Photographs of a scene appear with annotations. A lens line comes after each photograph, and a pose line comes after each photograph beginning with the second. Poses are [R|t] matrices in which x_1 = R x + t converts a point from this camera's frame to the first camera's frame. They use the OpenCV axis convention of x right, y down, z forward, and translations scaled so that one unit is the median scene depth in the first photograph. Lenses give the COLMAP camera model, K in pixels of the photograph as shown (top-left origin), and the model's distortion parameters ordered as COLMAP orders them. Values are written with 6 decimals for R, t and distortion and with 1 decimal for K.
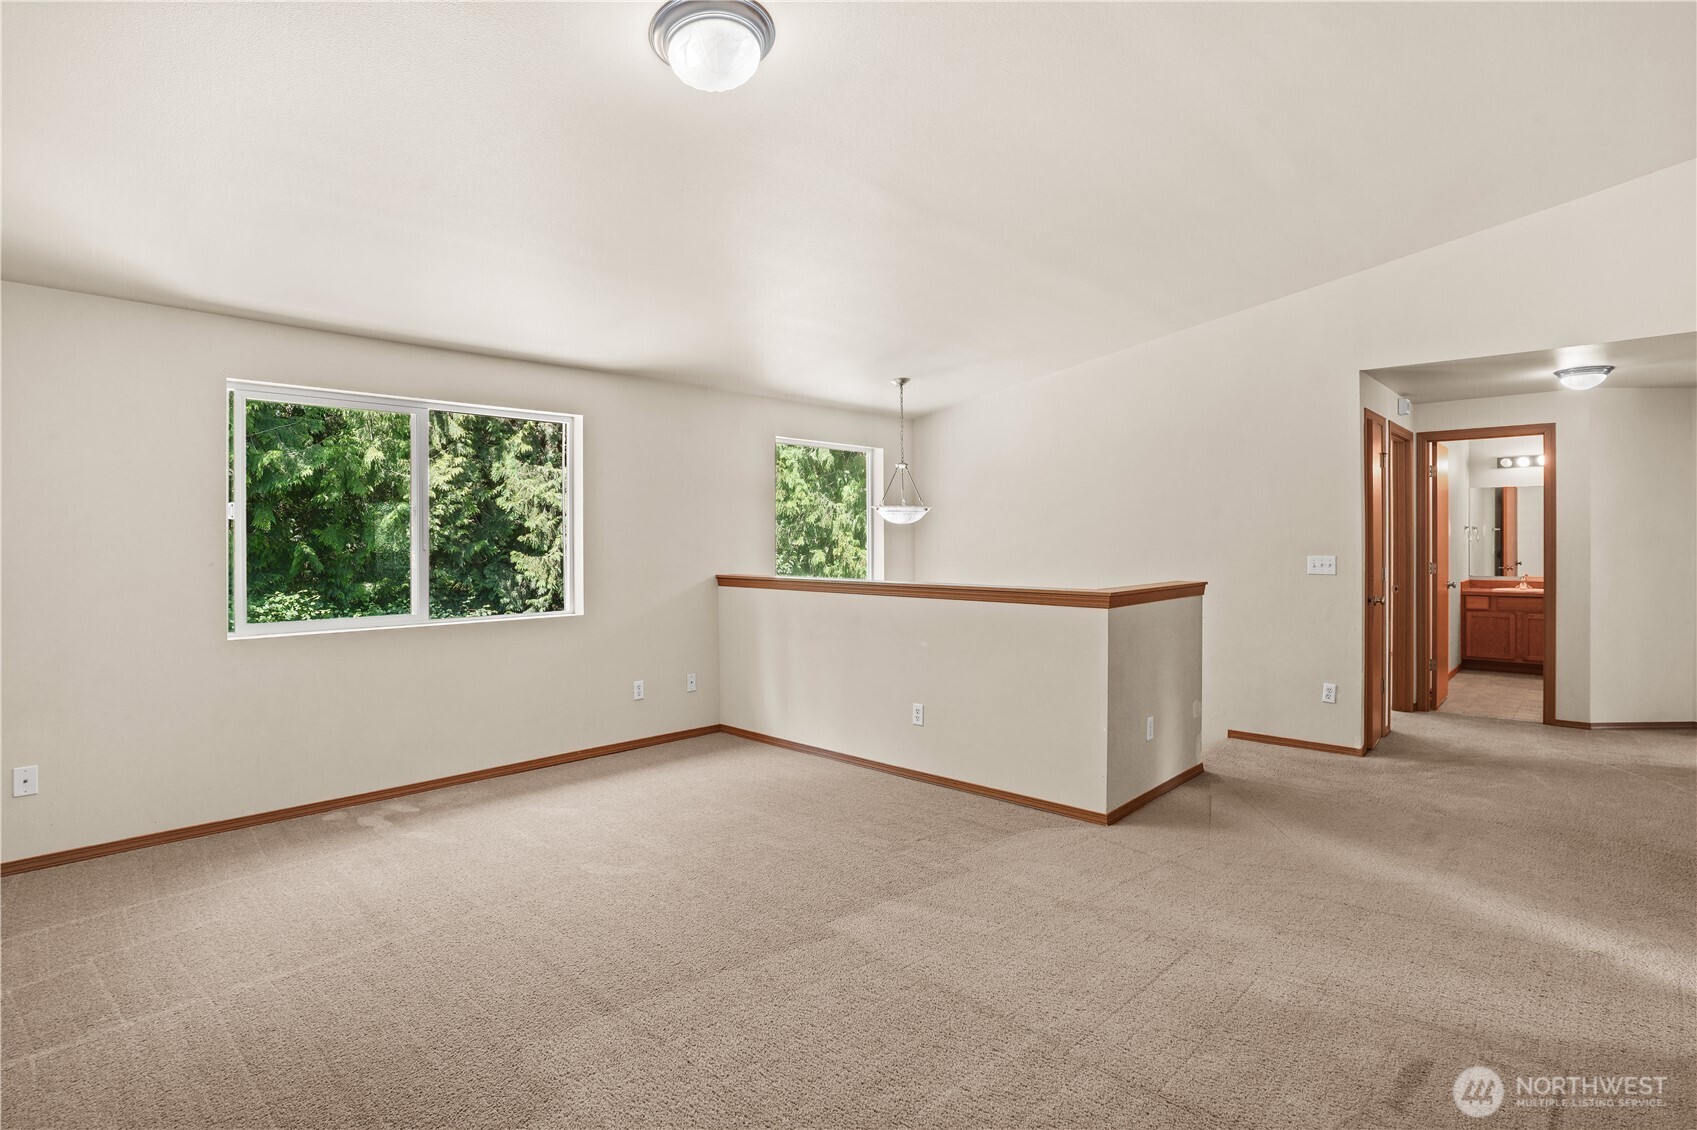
lens RADIAL K [[831.9, 0, 873.5], [0, 831.9, 546.3], [0, 0, 1]] dist [-0.000154, -0.001264]
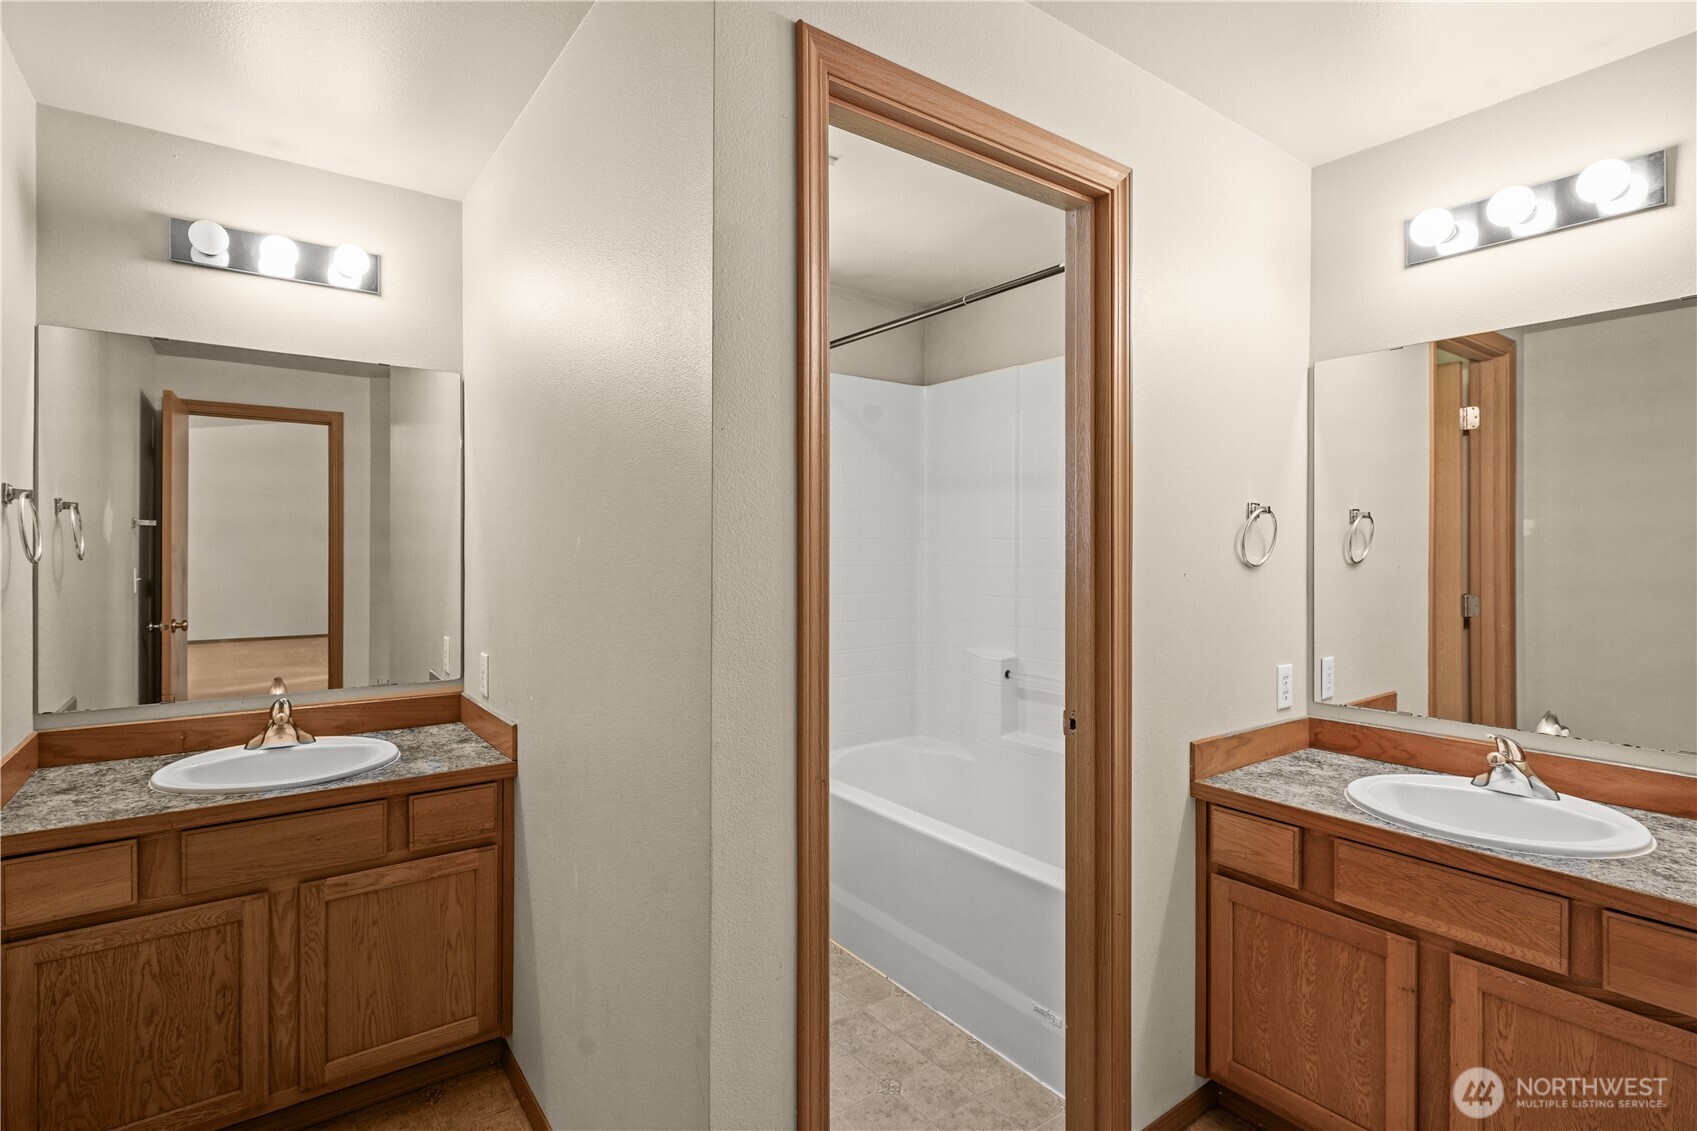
lens RADIAL K [[831.9, 0, 873.5], [0, 831.9, 546.8], [0, 0, 1]] dist [-0.000154, -0.001264]
pose [[0.187891, 0.004873, 0.982178, 0.559698], [0.001202, 0.999986, -0.005191, -0.009358], [-0.982189, 0.002156, 0.187883, 0.765532]]
